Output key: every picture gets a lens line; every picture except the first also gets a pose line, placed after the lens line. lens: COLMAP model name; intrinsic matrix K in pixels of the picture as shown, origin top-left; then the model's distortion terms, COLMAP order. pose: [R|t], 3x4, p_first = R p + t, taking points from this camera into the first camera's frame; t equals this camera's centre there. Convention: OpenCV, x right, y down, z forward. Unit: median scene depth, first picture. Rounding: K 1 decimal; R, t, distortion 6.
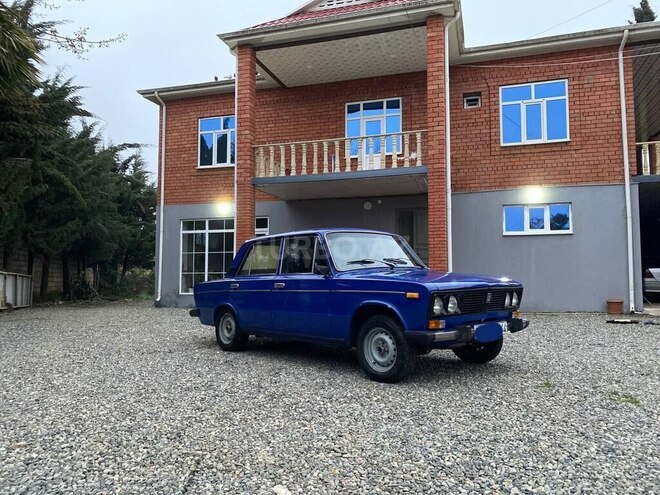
lens RADIAL K [[504.5, 0, 332.2], [0, 504.5, 244.7], [0, 0, 1]] dist [0.025804, -0.023938]
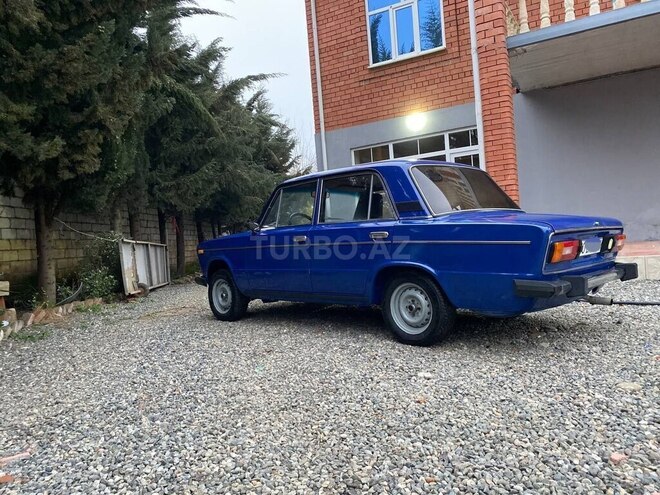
lens RADIAL K [[504.5, 0, 332.2], [0, 504.5, 244.7], [0, 0, 1]] dist [0.025804, -0.023938]
pose [[0.975439, -0.072990, -0.207826, -0.209486], [0.090789, 0.992856, 0.077424, 0.027489], [0.200690, -0.094391, 0.975097, 0.340484]]
